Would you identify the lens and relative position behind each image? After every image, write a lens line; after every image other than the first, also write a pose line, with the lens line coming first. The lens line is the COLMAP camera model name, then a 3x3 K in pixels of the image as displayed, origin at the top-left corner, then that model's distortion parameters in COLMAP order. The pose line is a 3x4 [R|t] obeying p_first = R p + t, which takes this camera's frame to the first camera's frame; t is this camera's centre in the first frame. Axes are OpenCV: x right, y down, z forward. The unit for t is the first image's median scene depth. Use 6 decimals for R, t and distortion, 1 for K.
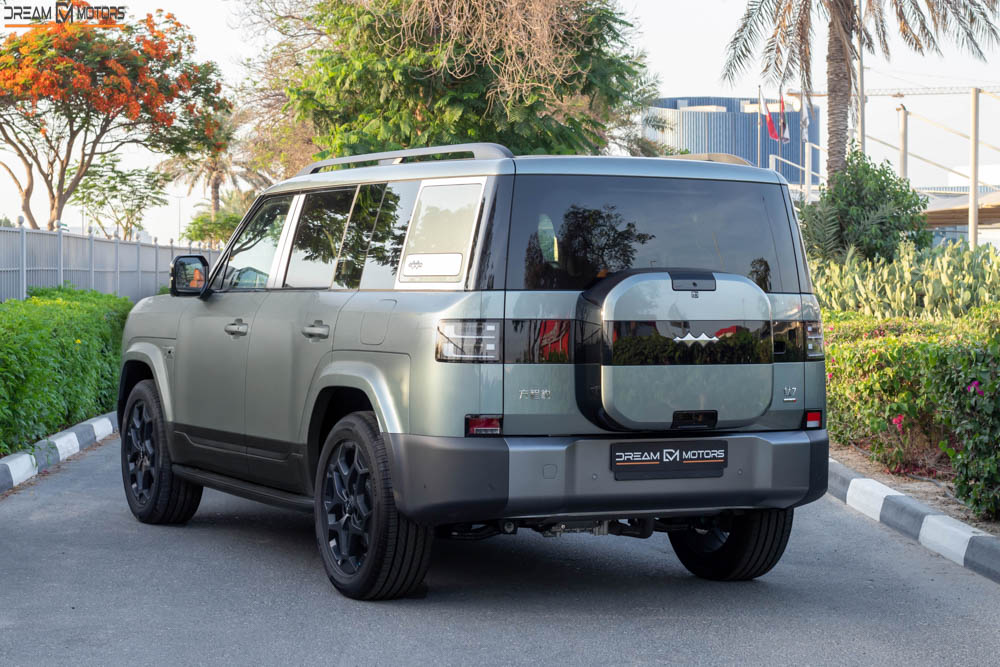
lens RADIAL K [[1524.7, 0, 497.3], [0, 1524.7, 320.9], [0, 0, 1]] dist [-0.005784, -0.065071]
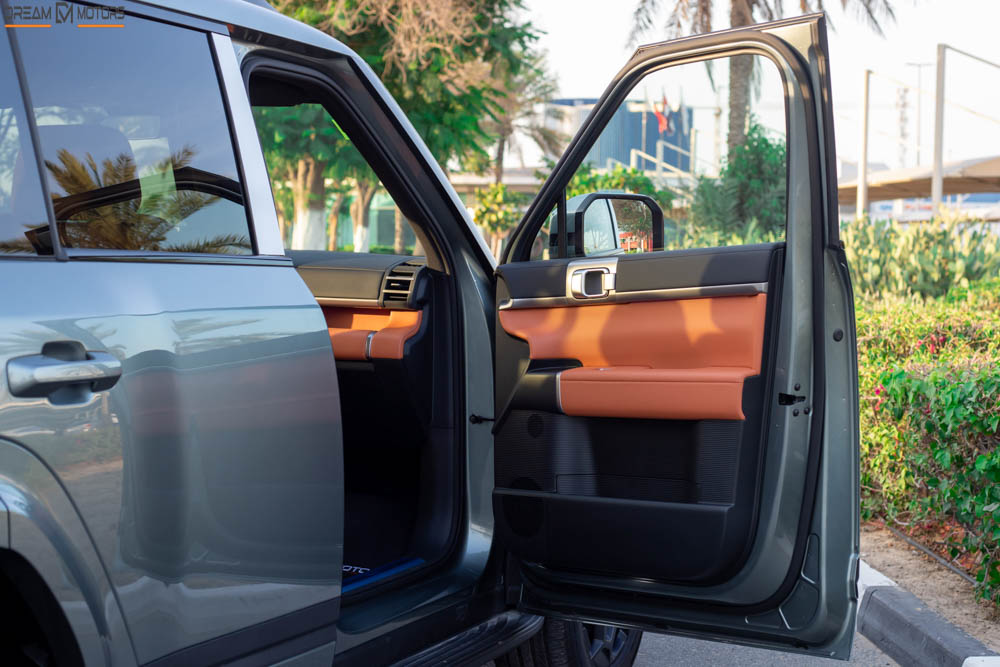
lens RADIAL K [[1072.7, 0, 500.1], [0, 1072.7, 295.0], [0, 0, 1]] dist [-0.007908, -0.008556]
pose [[0.998453, 0.008265, 0.054992, 0.029272], [-0.008886, 0.999899, 0.011062, -0.005720], [-0.054895, -0.011533, 0.998426, 0.303598]]
